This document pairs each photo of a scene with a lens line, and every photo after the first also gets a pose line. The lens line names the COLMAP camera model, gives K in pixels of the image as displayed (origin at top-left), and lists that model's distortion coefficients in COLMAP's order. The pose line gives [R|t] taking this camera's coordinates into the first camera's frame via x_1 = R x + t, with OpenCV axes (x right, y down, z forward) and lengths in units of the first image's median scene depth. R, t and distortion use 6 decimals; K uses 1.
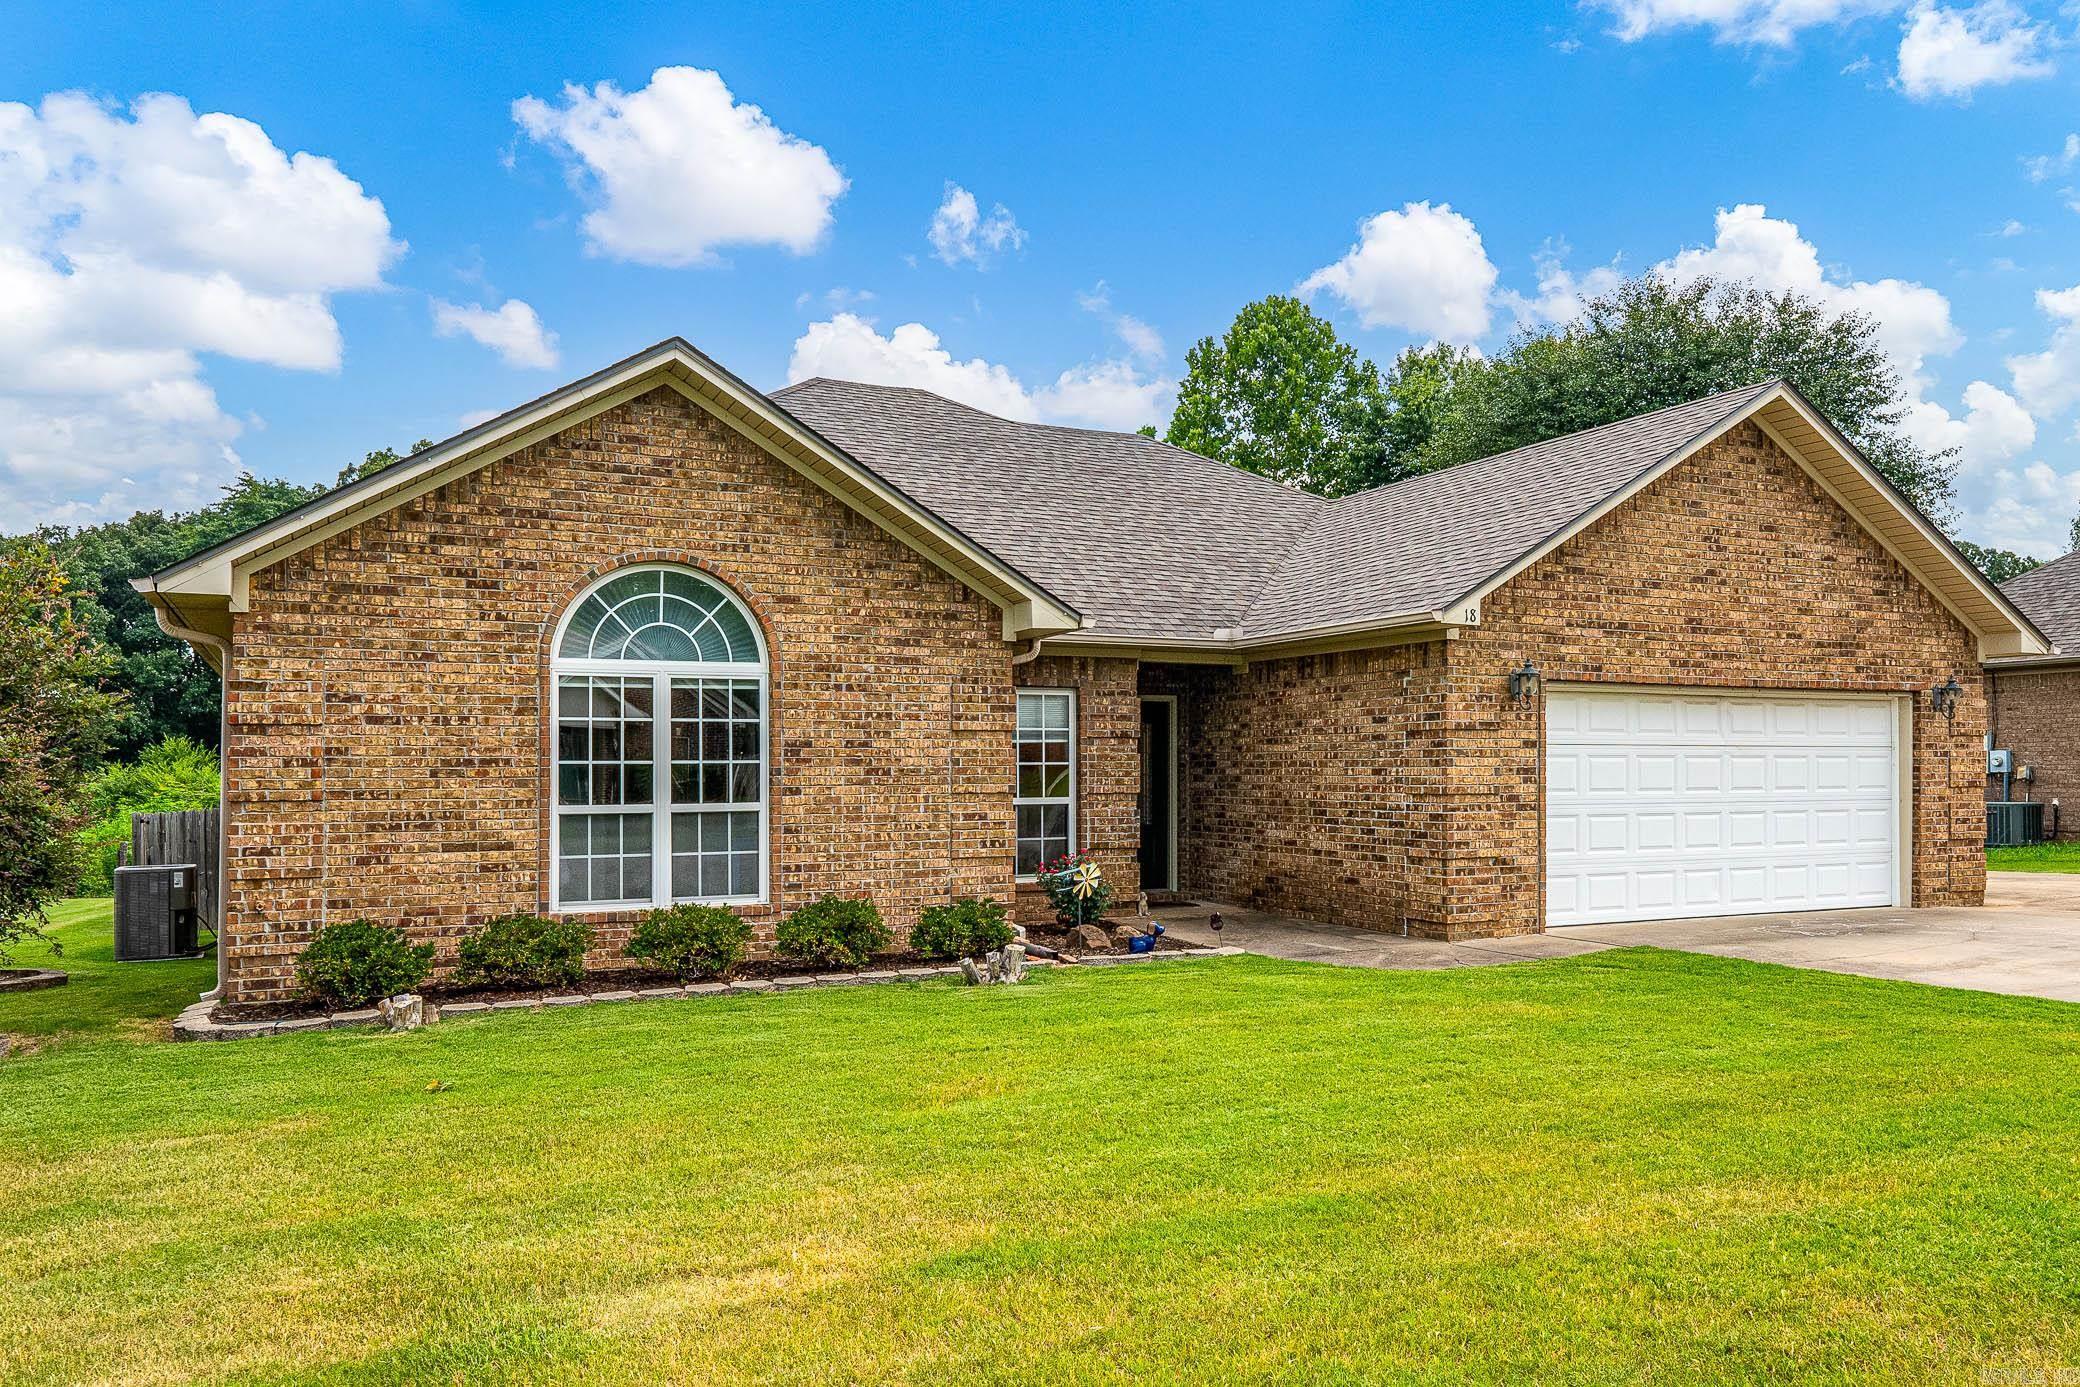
lens RADIAL K [[988.9, 0, 1039.1], [0, 988.9, 723.9], [0, 0, 1]] dist [0.000578, 0.000204]
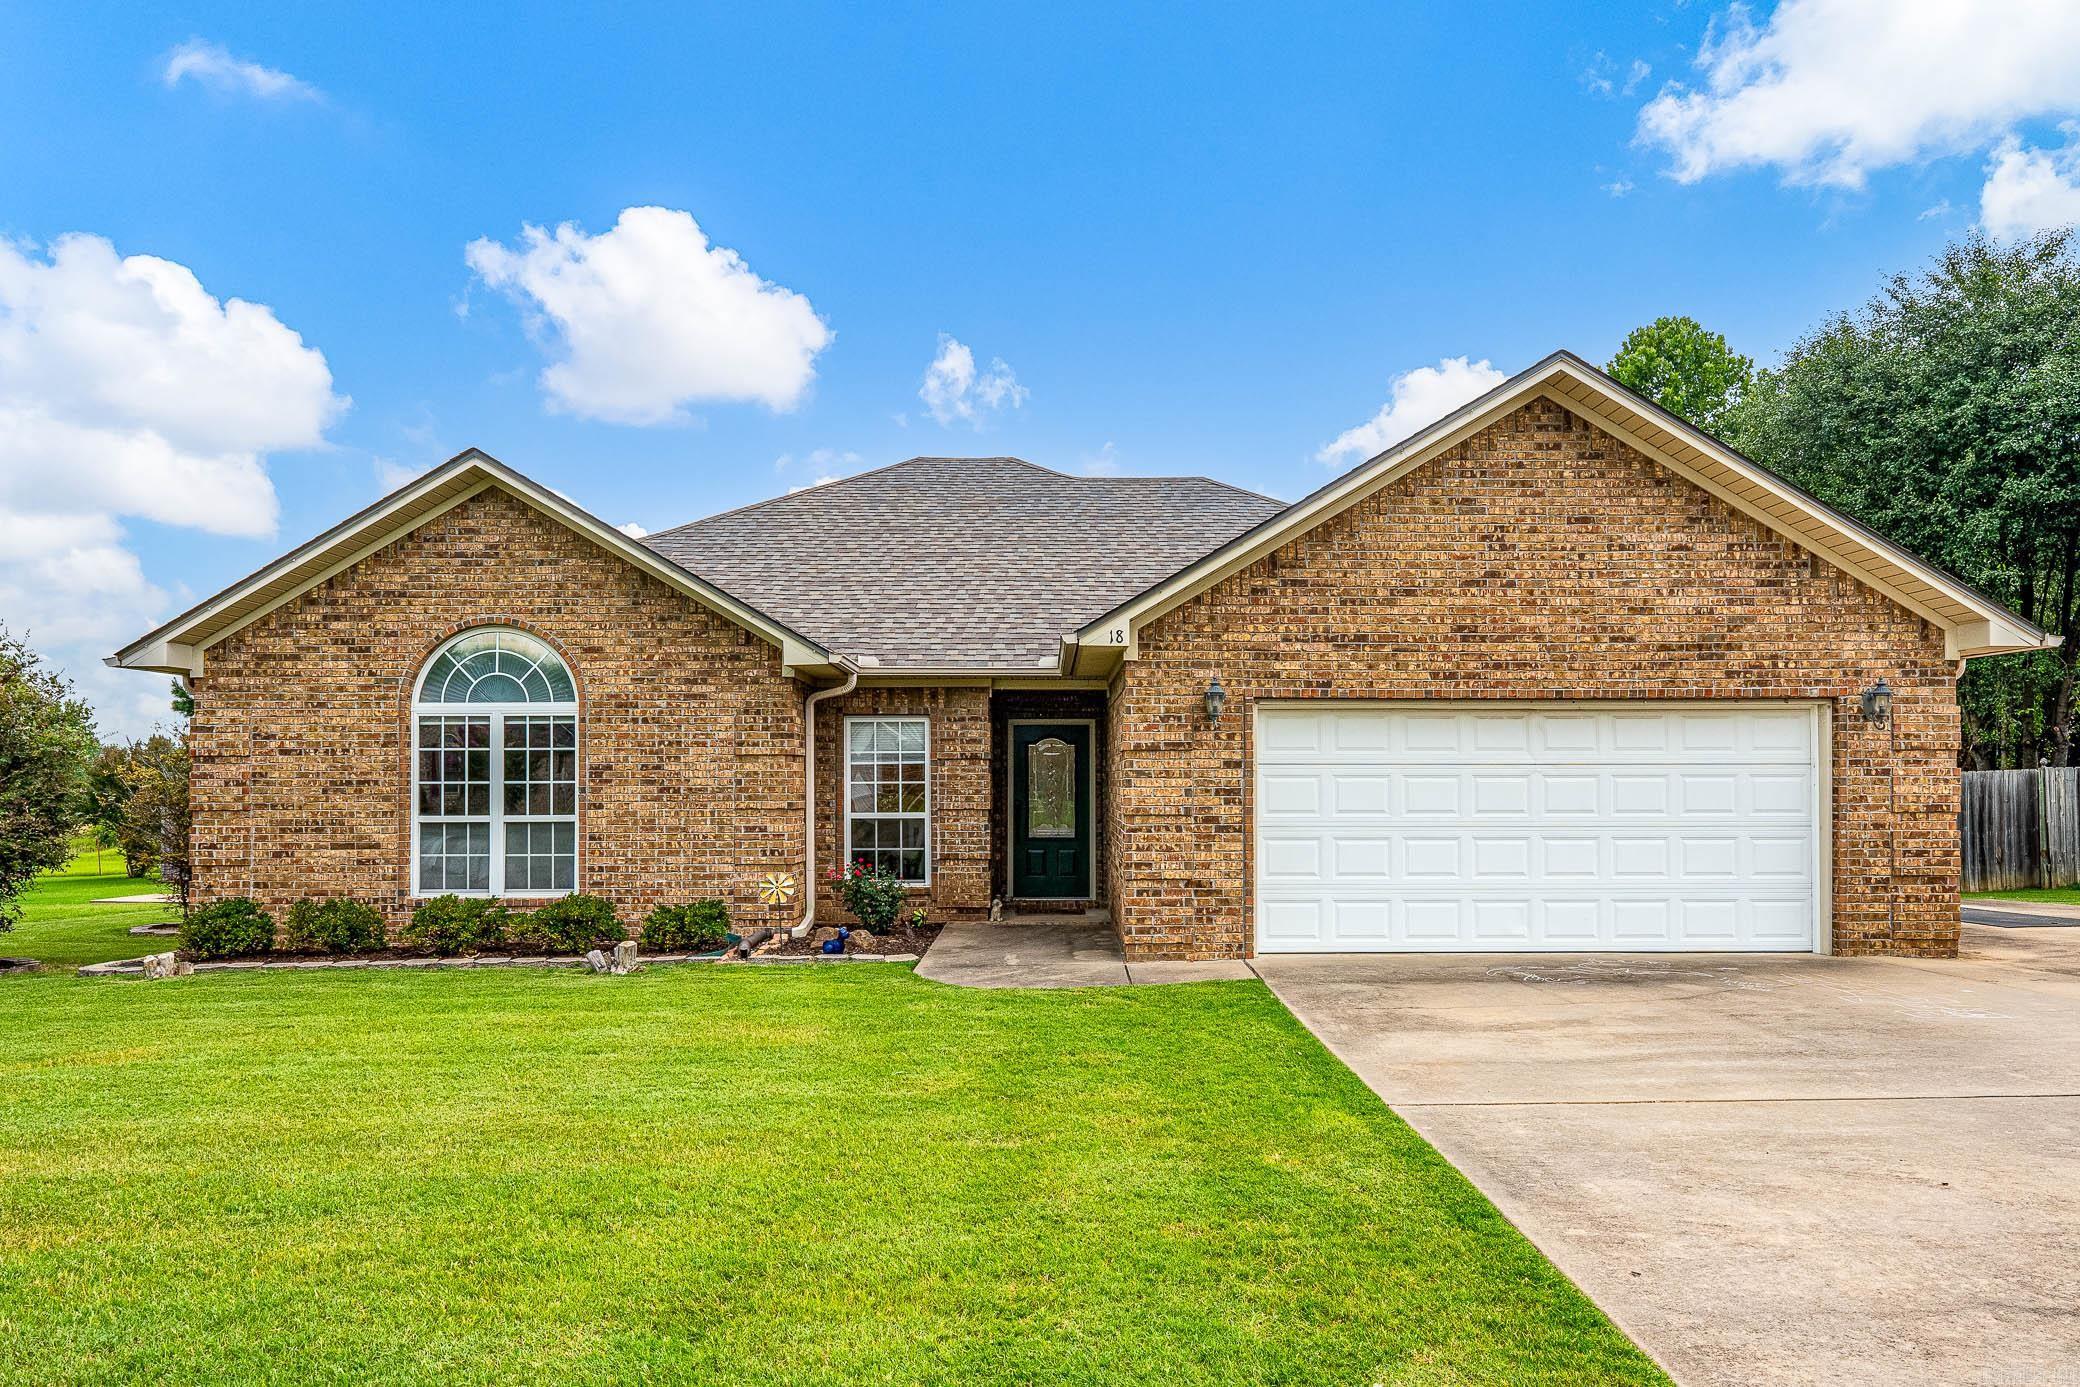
lens RADIAL K [[854.0, 0, 1038.3], [0, 854.0, 744.2], [0, 0, 1]] dist [-0.000261, -0.000065]
pose [[0.957208, -0.011896, -0.289157, 0.561403], [0.011910, 0.999928, -0.001710, -0.000262], [0.289156, -0.001807, 0.957280, 0.140046]]
